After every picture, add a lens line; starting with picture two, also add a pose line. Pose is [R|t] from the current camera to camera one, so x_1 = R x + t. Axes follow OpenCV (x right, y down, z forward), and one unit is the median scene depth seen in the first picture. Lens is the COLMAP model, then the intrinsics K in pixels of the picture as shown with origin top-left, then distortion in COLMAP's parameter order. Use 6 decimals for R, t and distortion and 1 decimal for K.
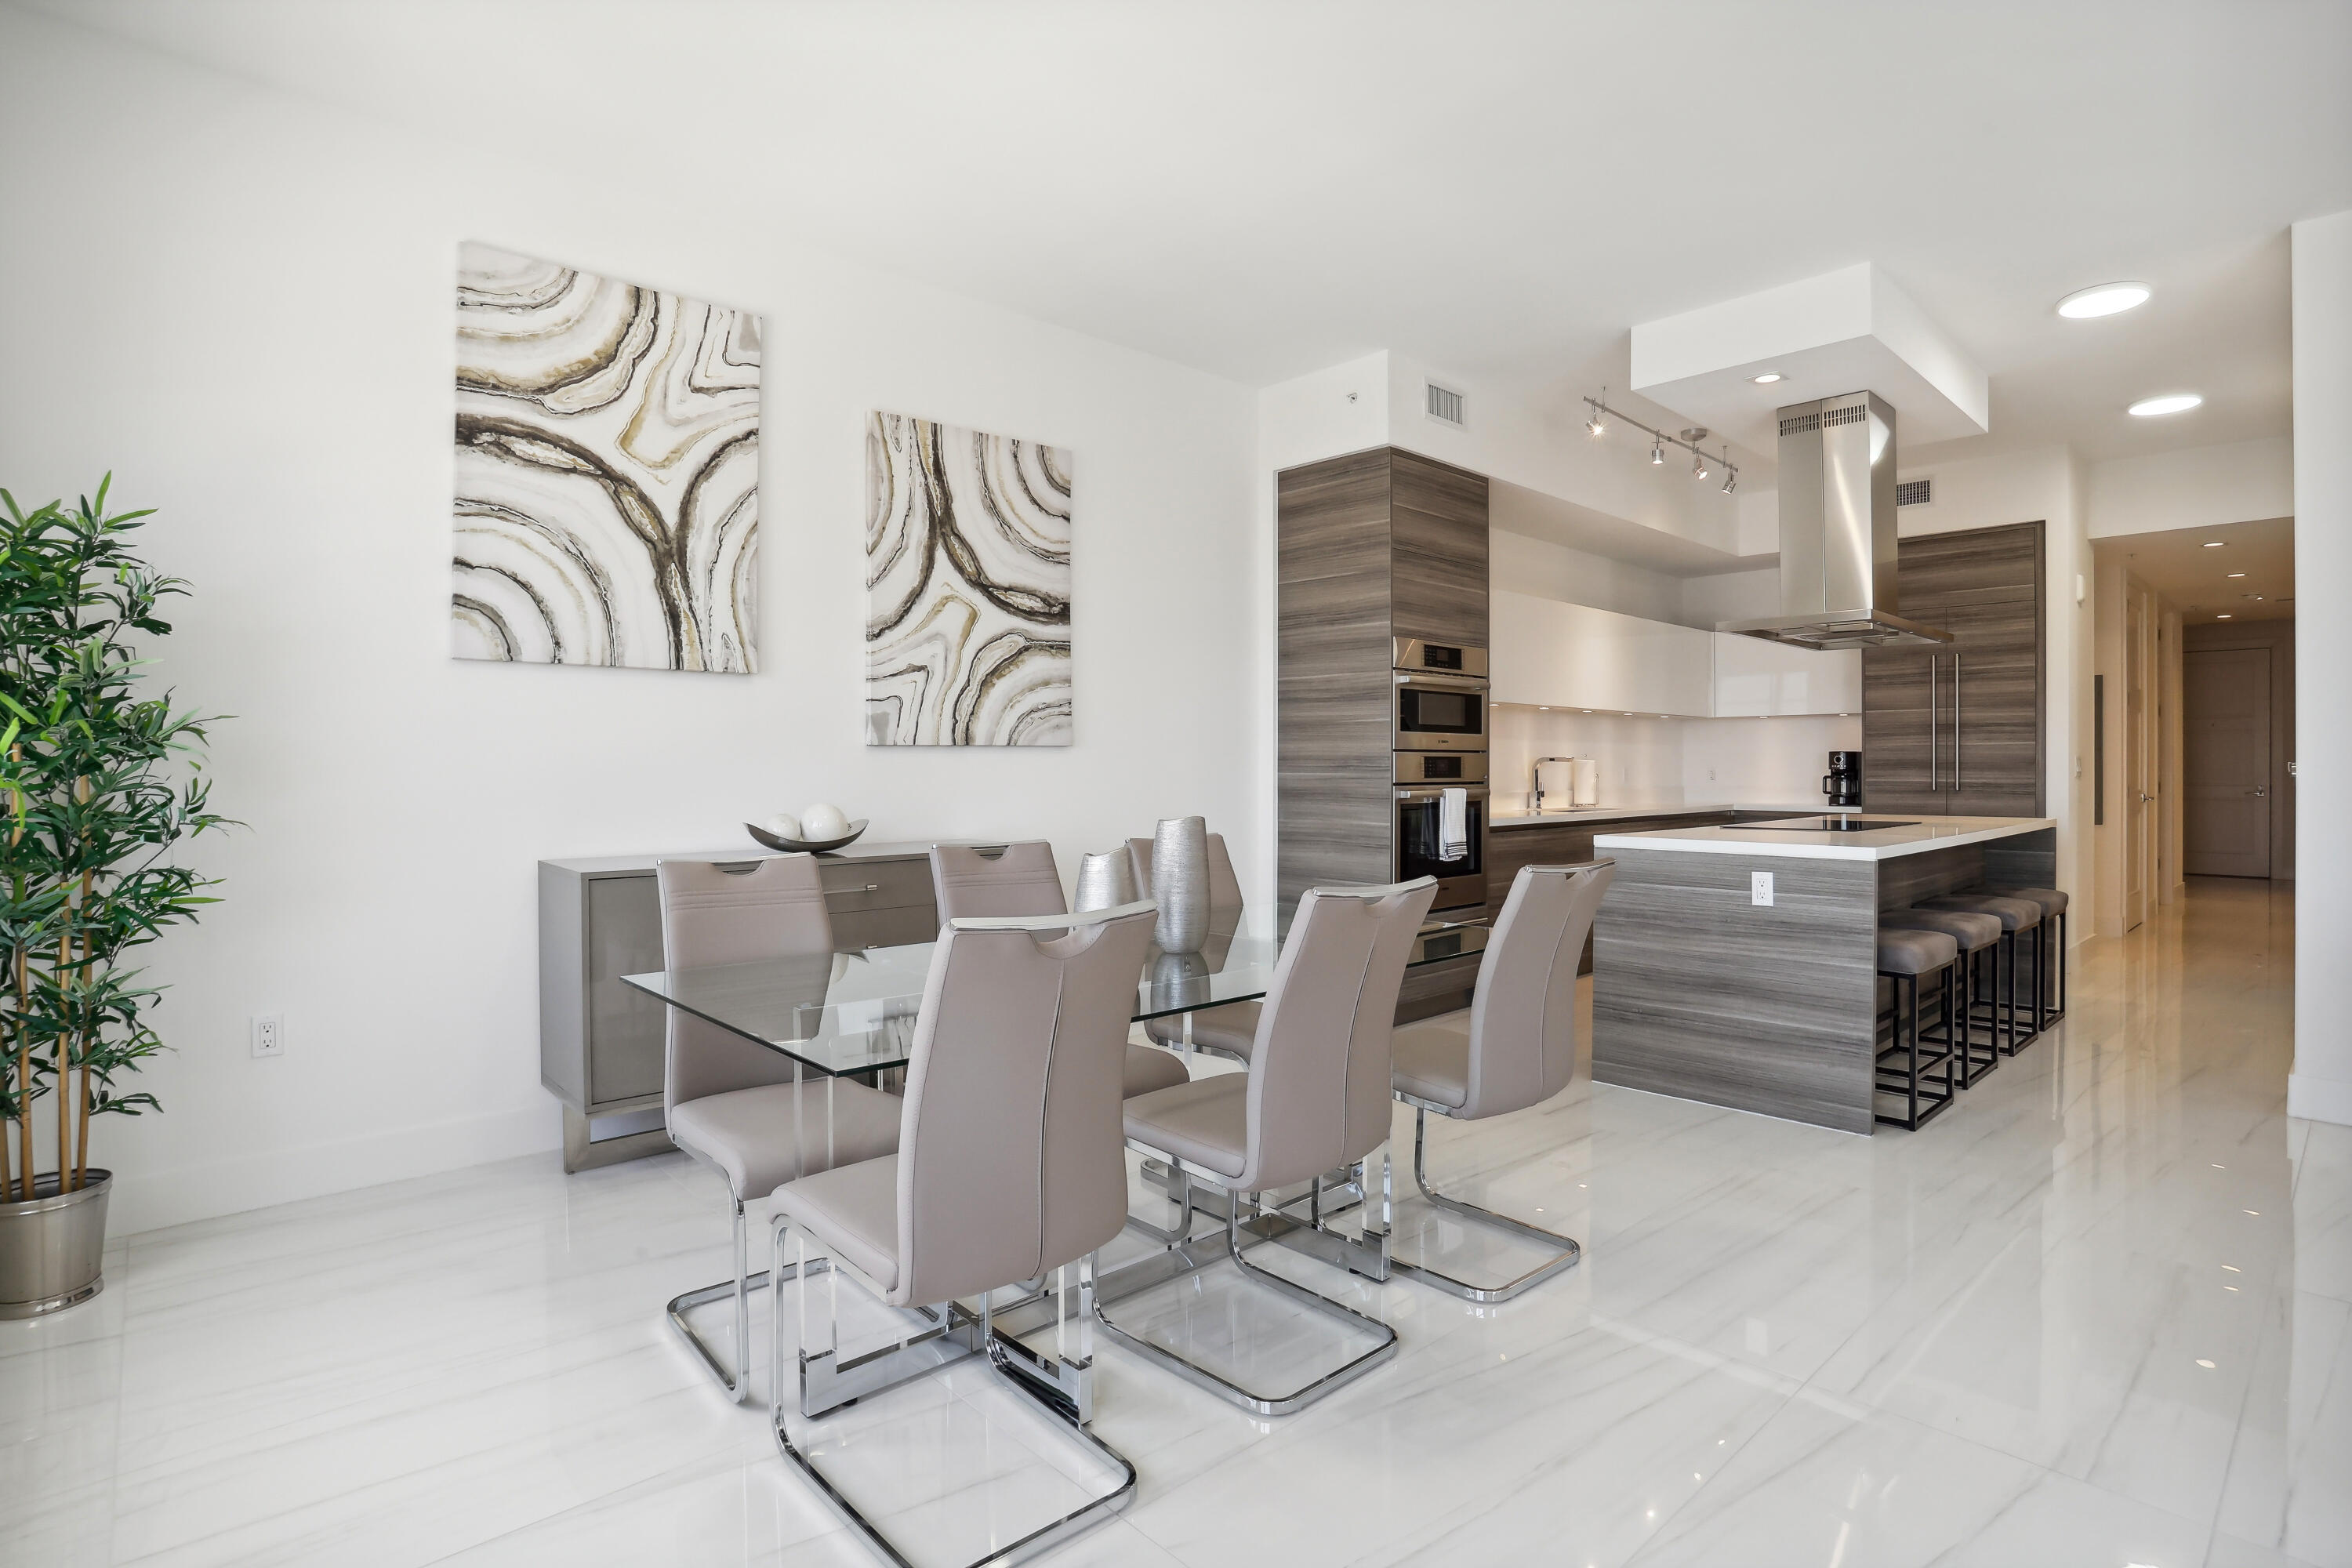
lens RADIAL K [[1165.4, 0, 1162.2], [0, 1165.4, 766.7], [0, 0, 1]] dist [-0.064529, 0.027008]
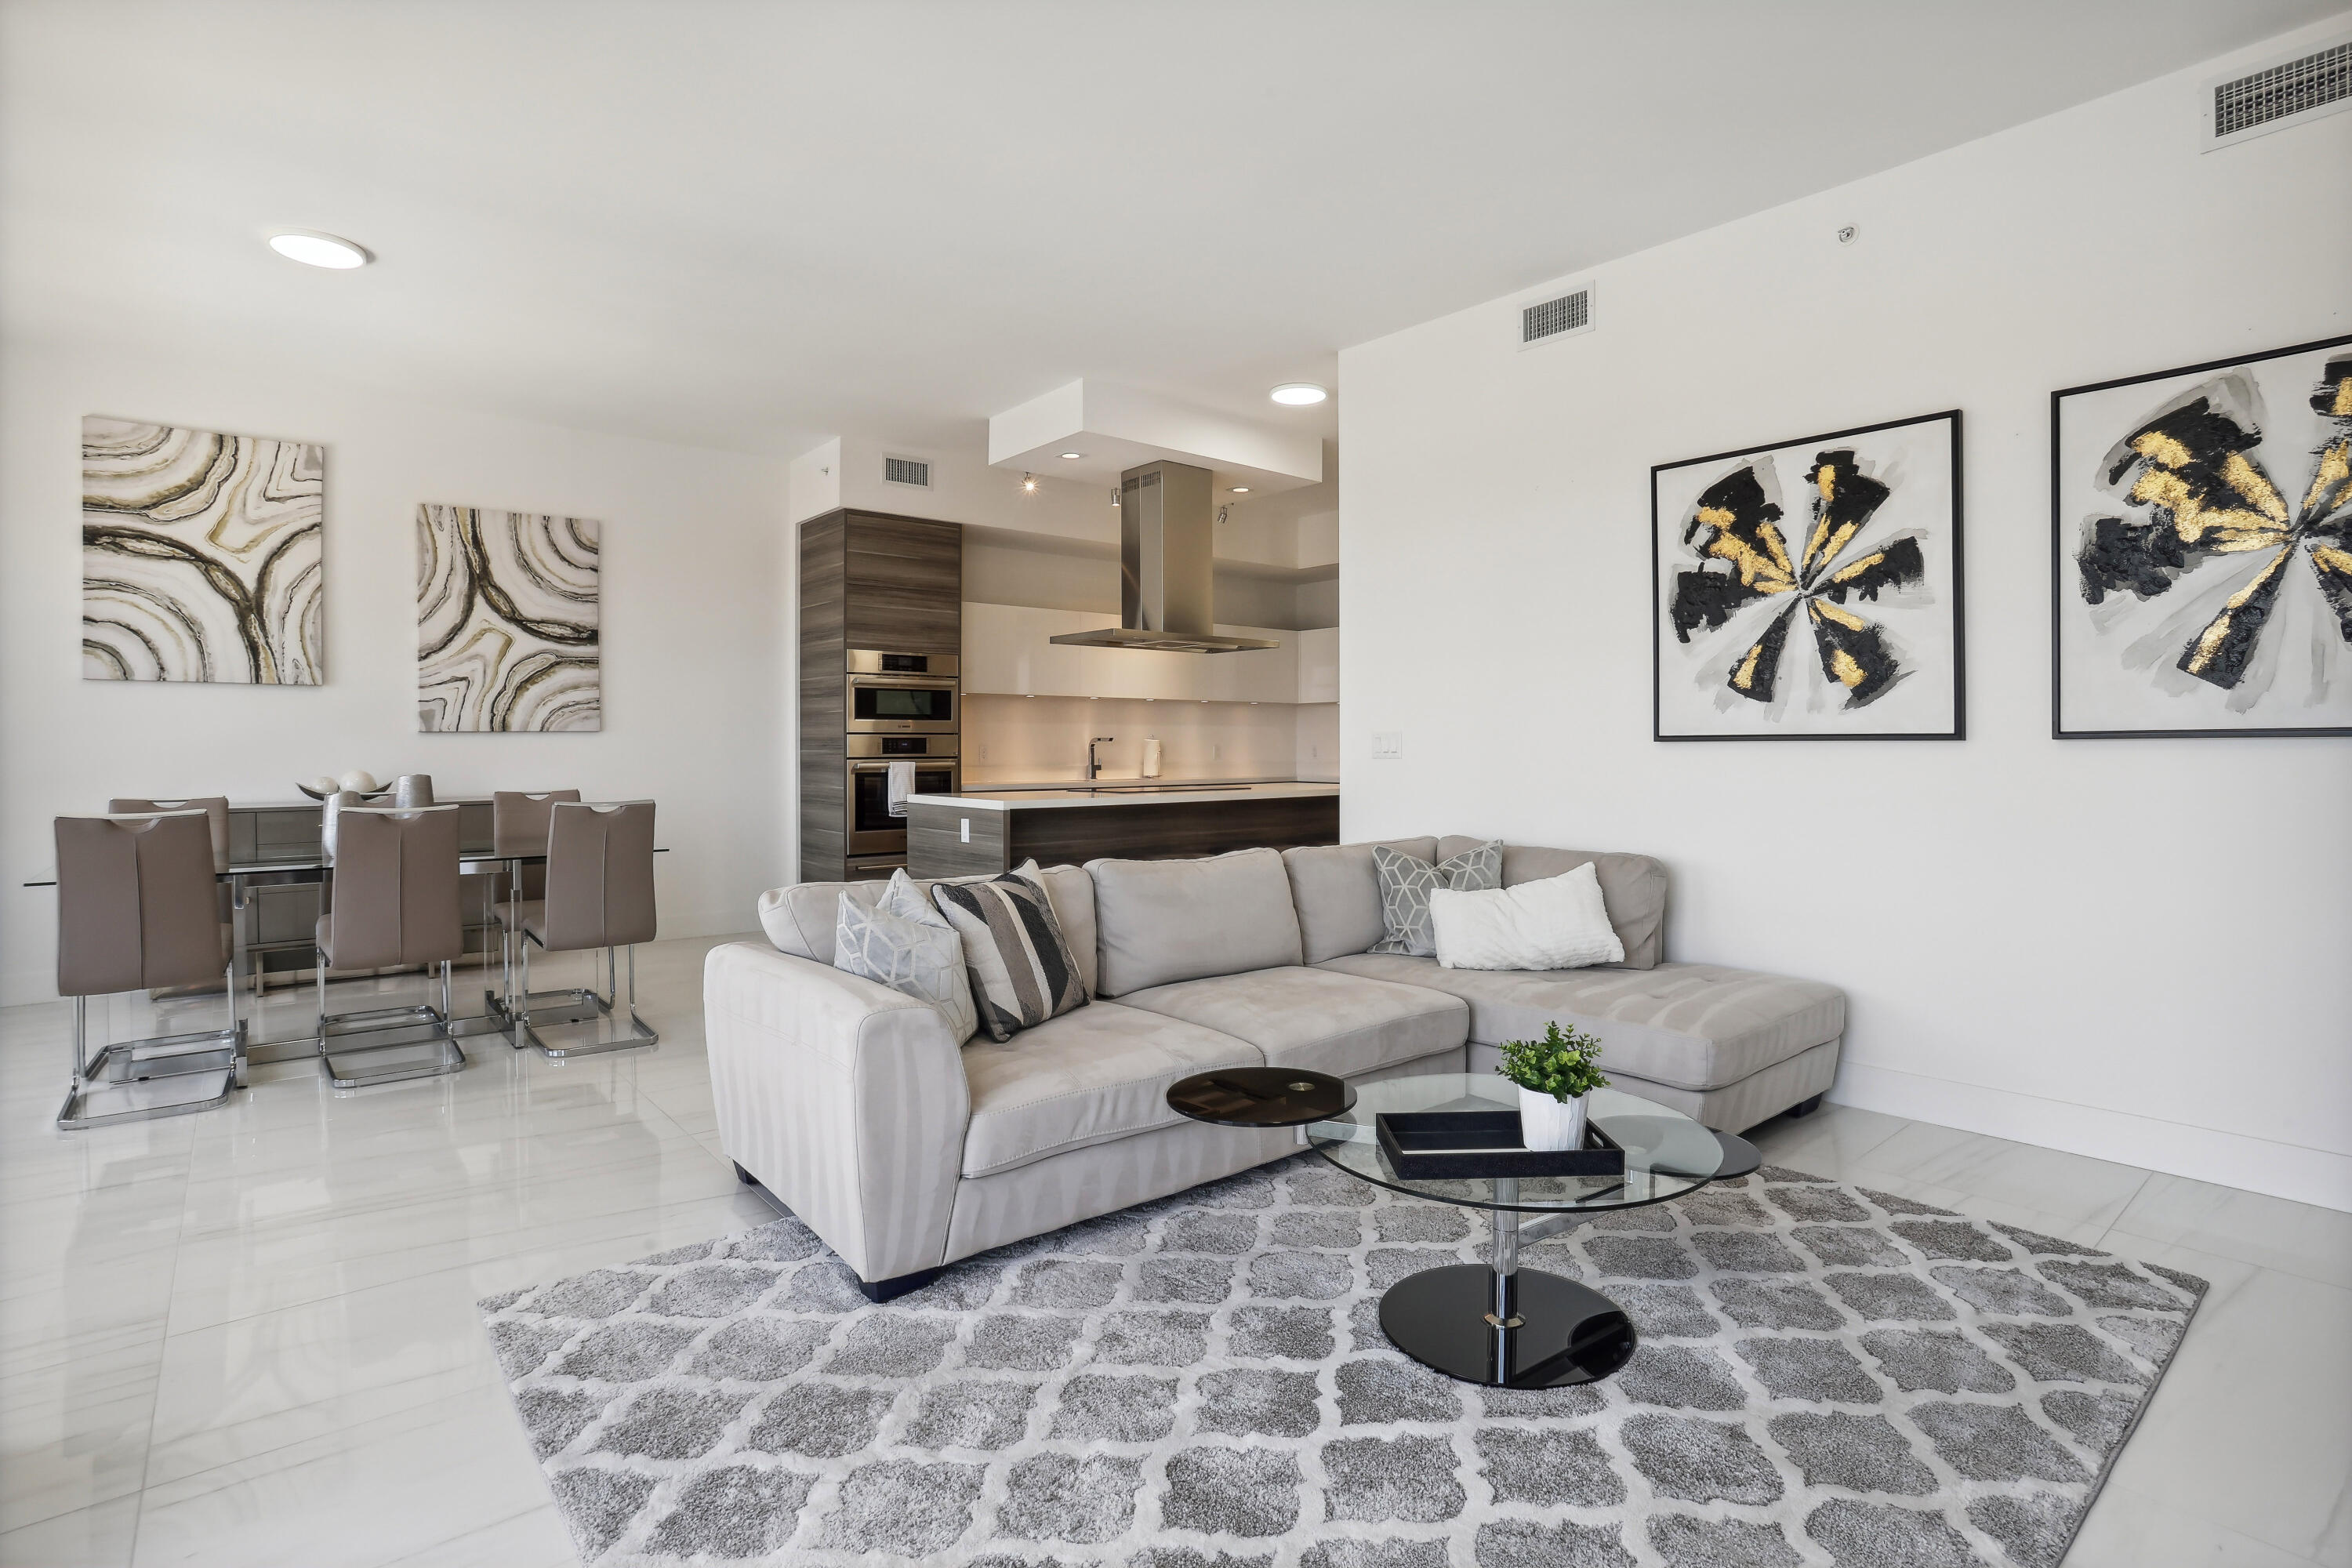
lens RADIAL K [[1165.4, 0, 1176.8], [0, 1165.4, 768.6], [0, 0, 1]] dist [-0.064529, 0.027008]
pose [[0.999239, -0.004225, -0.038783, 0.679173], [0.004721, 0.999908, 0.012695, 0.012683], [0.038726, -0.012868, 0.999167, -0.361992]]
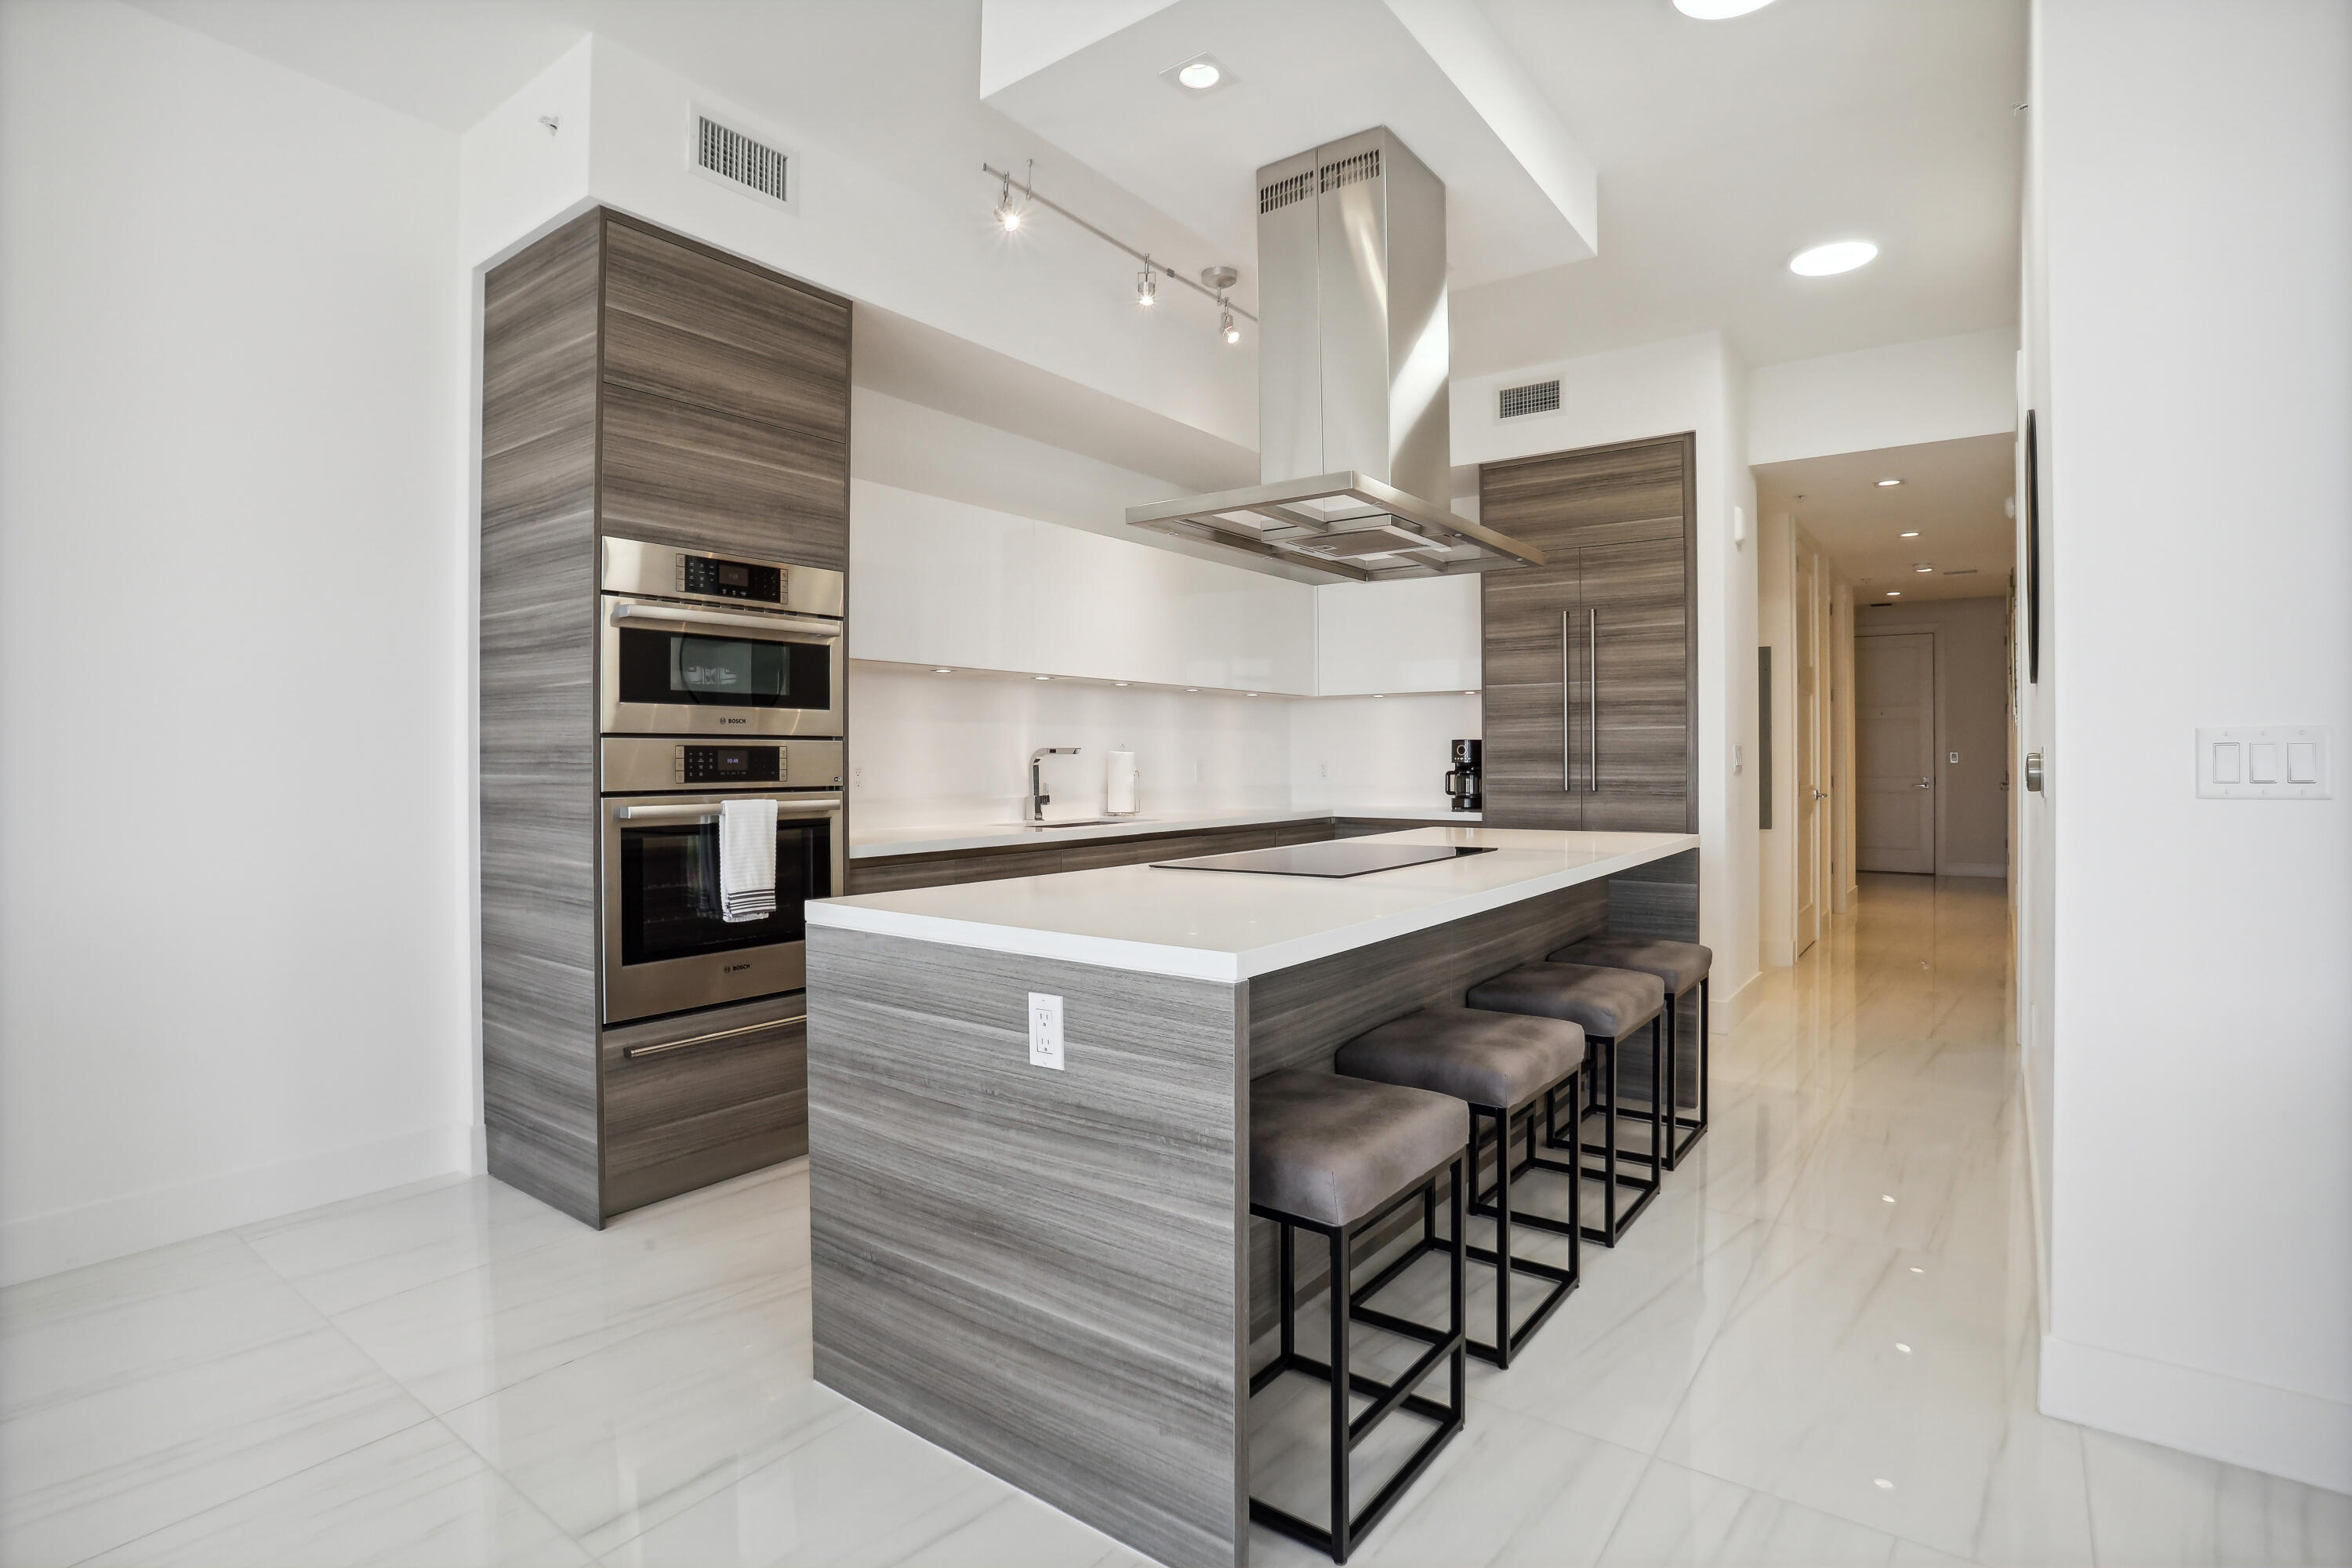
lens RADIAL K [[1165.4, 0, 1128.0], [0, 1165.4, 760.5], [0, 0, 1]] dist [-0.064529, 0.027008]
pose [[0.985329, -0.004072, 0.170614, 0.381170], [0.003970, 0.999992, 0.000936, -0.001438], [-0.170617, -0.000245, 0.985337, 0.428572]]
